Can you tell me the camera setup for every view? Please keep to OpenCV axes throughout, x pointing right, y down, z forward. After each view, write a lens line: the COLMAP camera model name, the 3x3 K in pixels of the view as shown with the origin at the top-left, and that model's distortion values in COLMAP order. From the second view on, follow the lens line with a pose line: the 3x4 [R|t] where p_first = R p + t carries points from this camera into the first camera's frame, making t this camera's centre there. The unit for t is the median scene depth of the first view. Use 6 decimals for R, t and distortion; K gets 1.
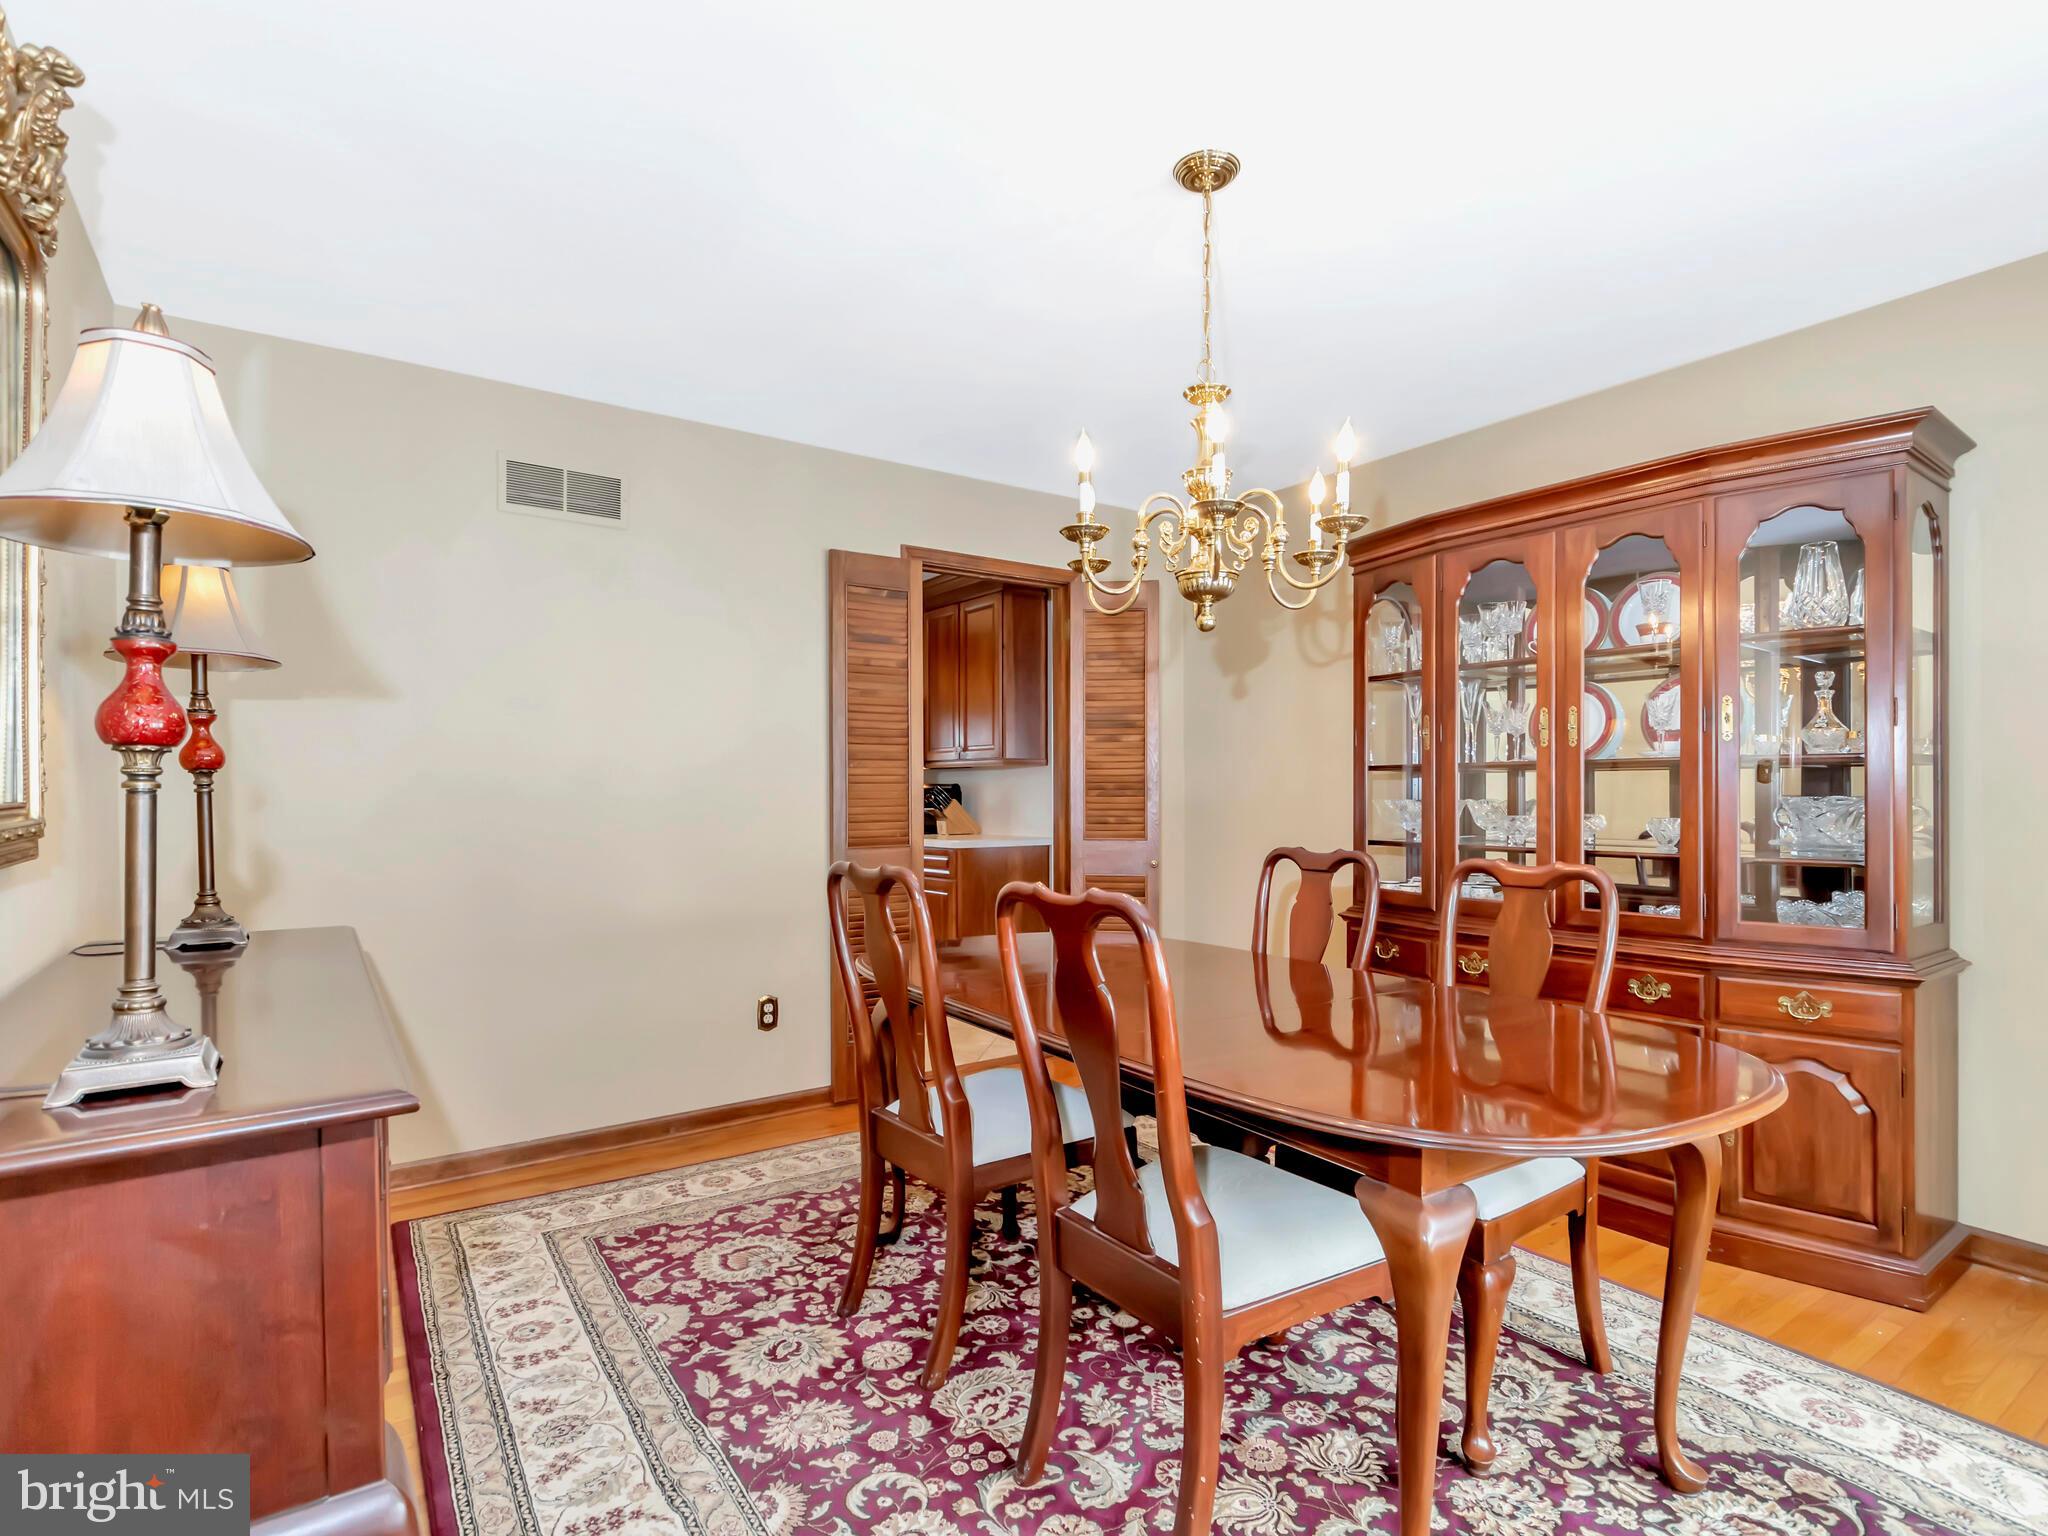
lens RADIAL K [[991.2, 0, 1027.7], [0, 991.2, 822.4], [0, 0, 1]] dist [-0.002492, -0.000180]
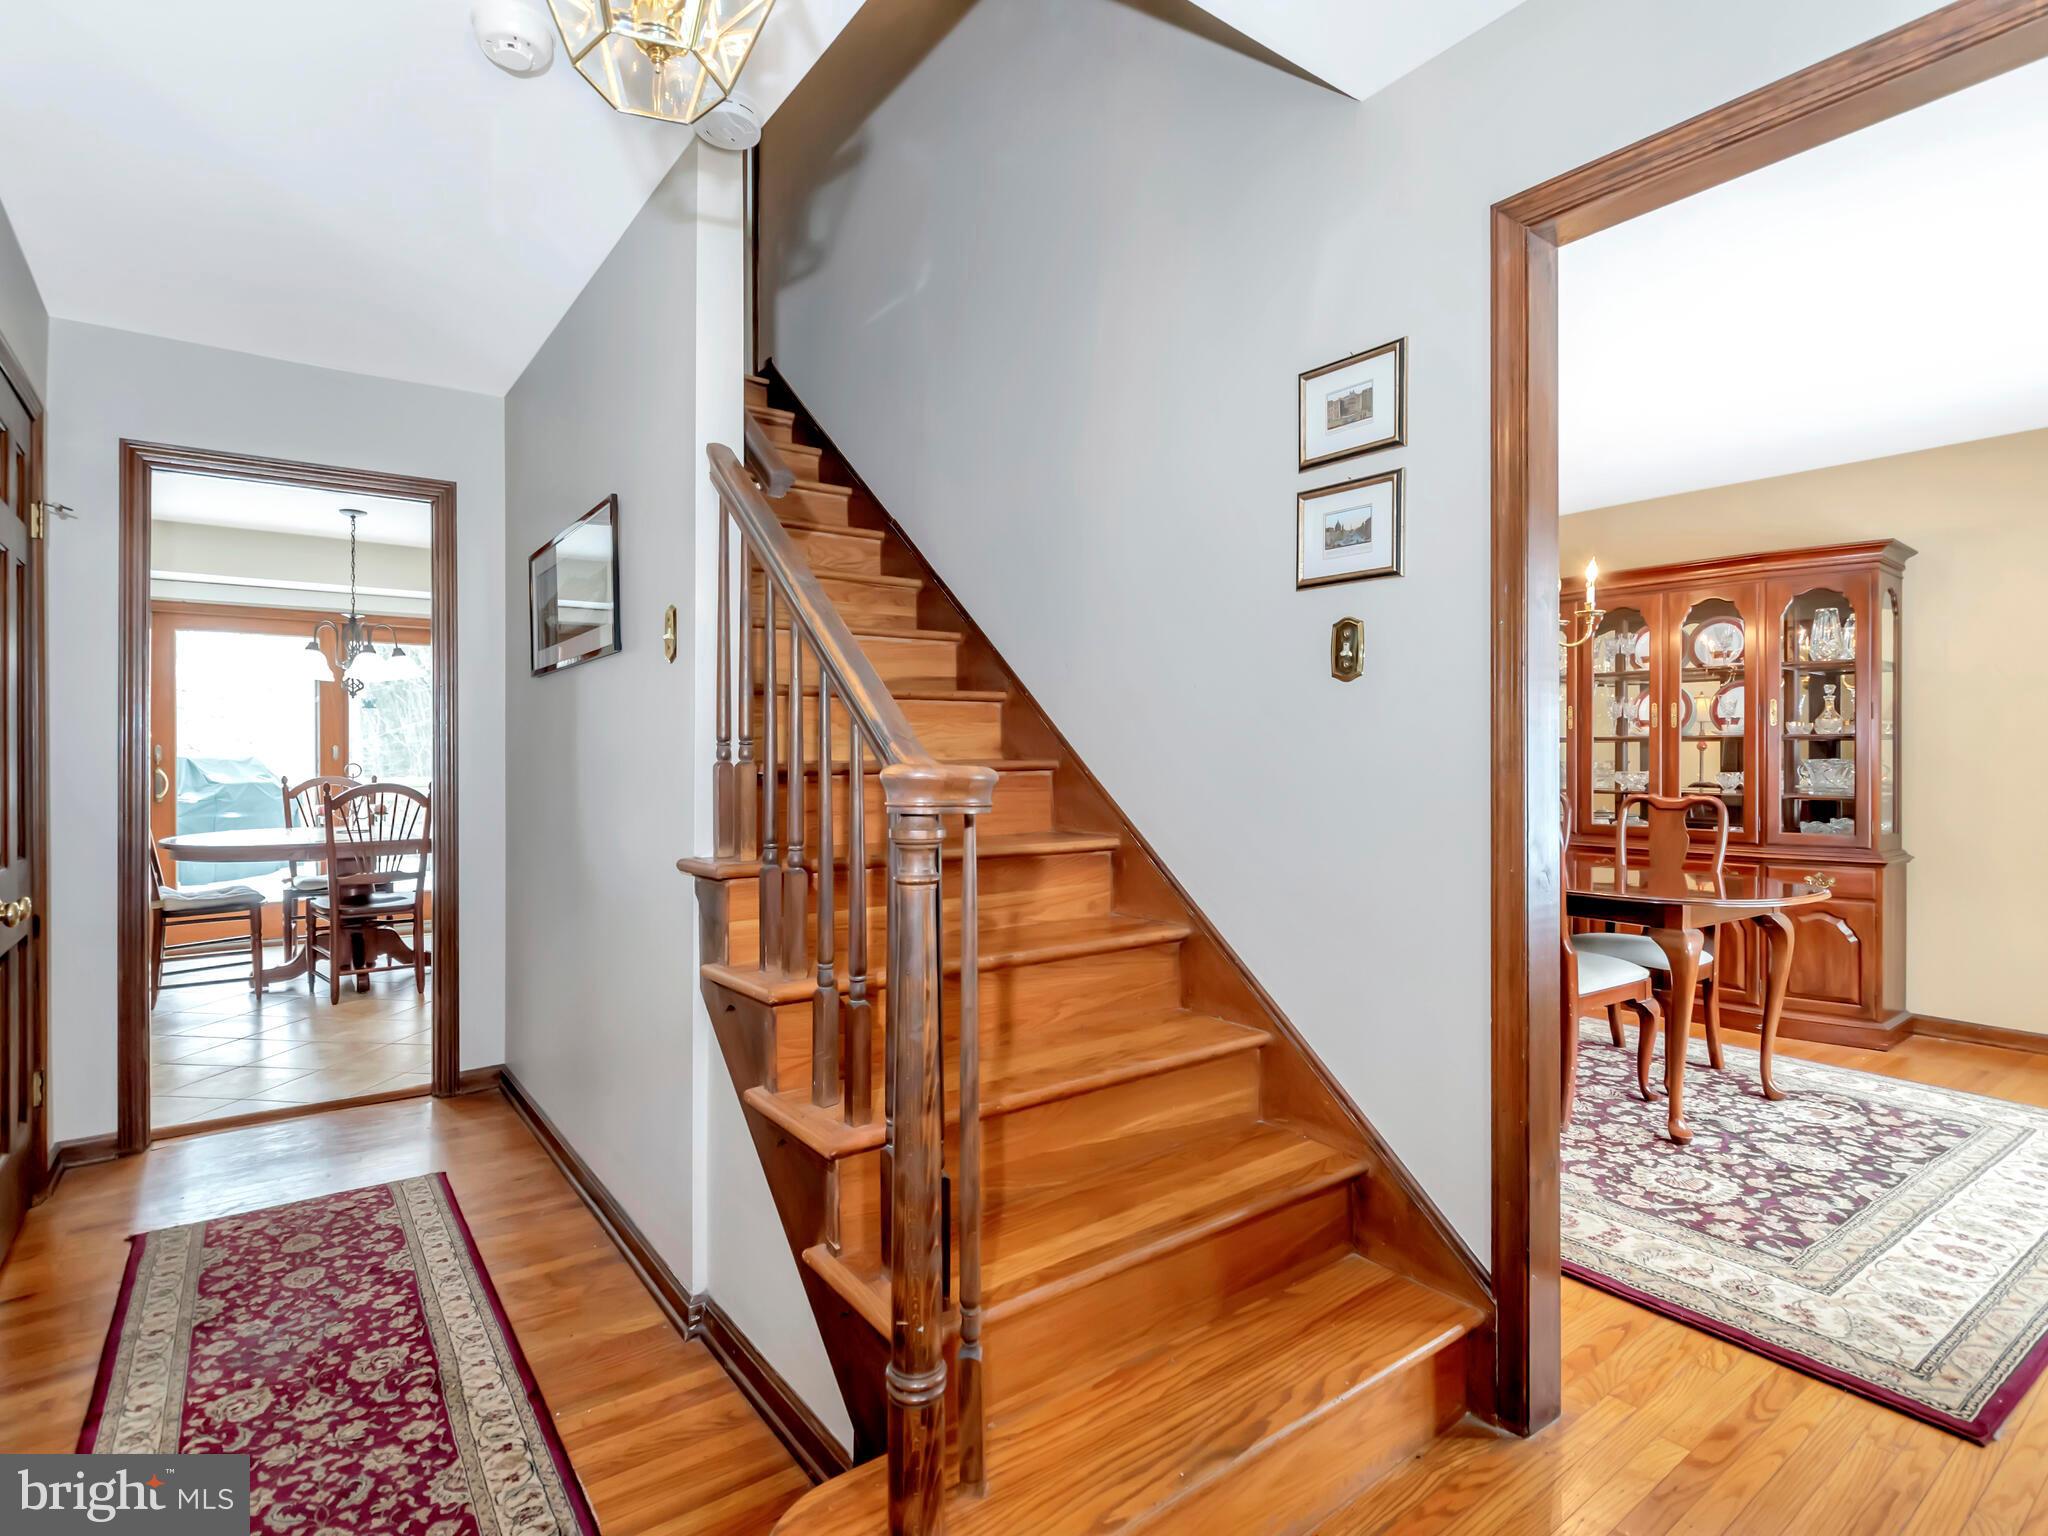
lens RADIAL K [[1013.7, 0, 1024.0], [0, 1013.7, 768.0], [0, 0, 1]] dist [0.001739, 0.000170]
pose [[0.999261, 0.009061, 0.037359, -0.646803], [-0.008850, 0.999944, -0.005795, 0.010534], [-0.037410, 0.005460, 0.999285, -0.693058]]
